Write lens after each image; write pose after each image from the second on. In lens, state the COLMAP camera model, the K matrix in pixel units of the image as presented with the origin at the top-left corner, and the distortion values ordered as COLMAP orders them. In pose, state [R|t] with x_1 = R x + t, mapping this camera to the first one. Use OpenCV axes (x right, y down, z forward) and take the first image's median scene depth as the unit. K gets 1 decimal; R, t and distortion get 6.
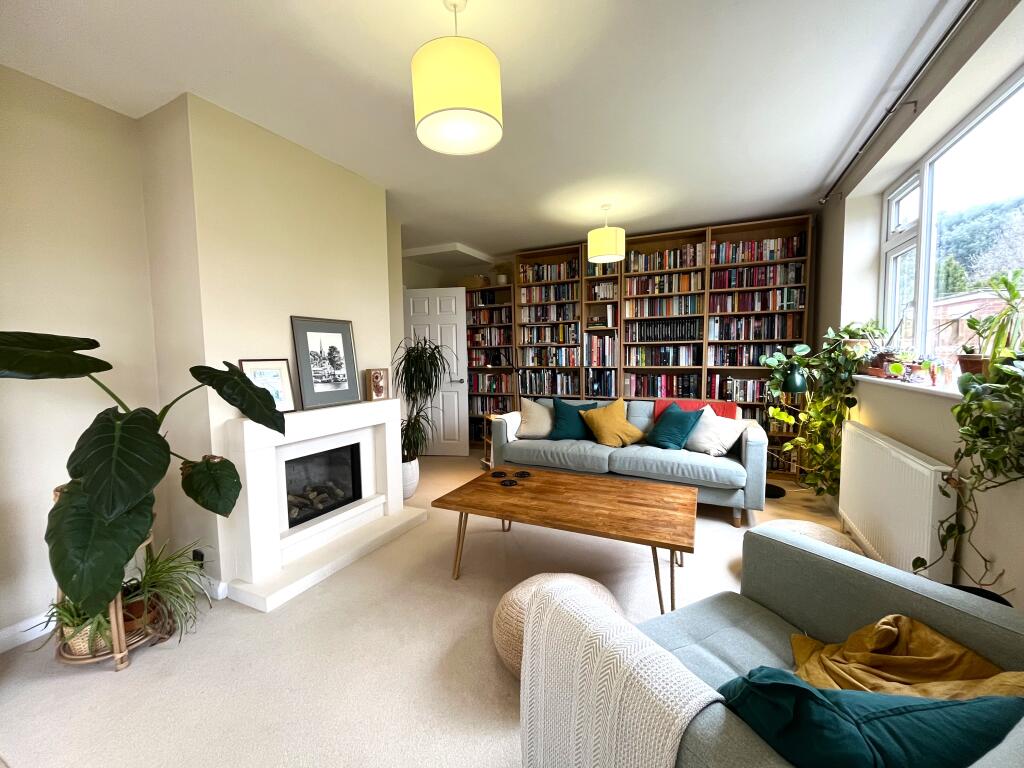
lens RADIAL K [[412.4, 0, 510.1], [0, 412.4, 383.2], [0, 0, 1]] dist [-0.007218, 0.000568]
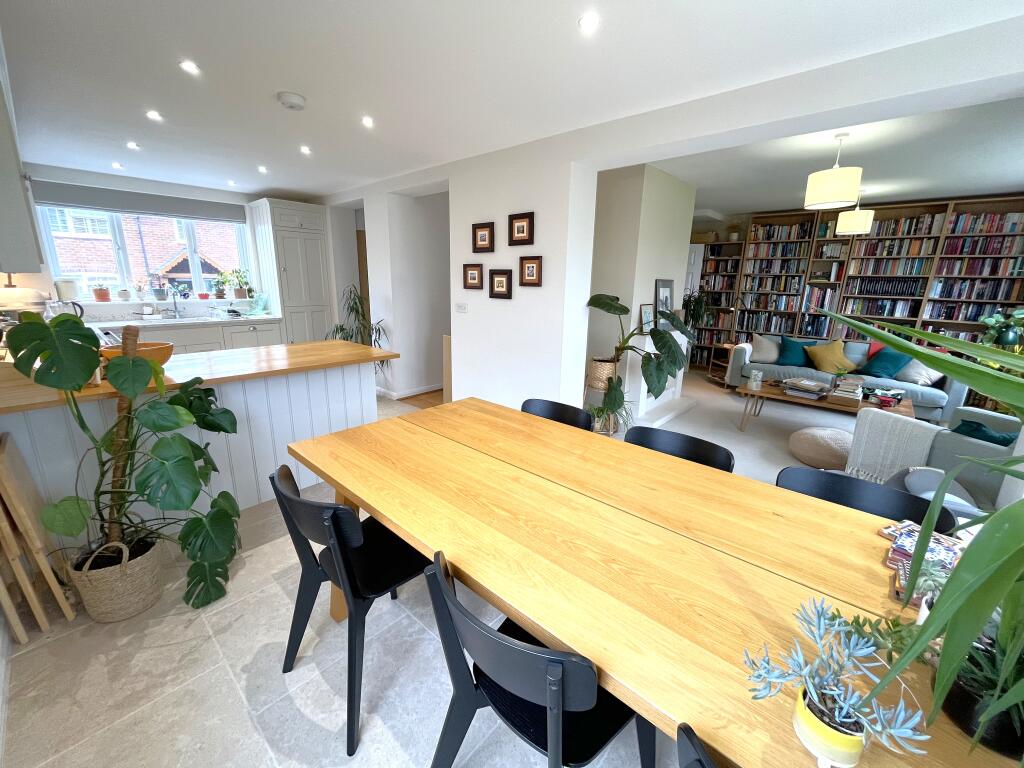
lens RADIAL K [[412.4, 0, 506.0], [0, 412.4, 384.4], [0, 0, 1]] dist [-0.007218, 0.000568]
pose [[0.957951, 0.103906, -0.267457, -0.376278], [-0.054594, 0.981104, 0.185618, -0.007455], [0.281690, -0.163212, 0.945522, -0.558852]]
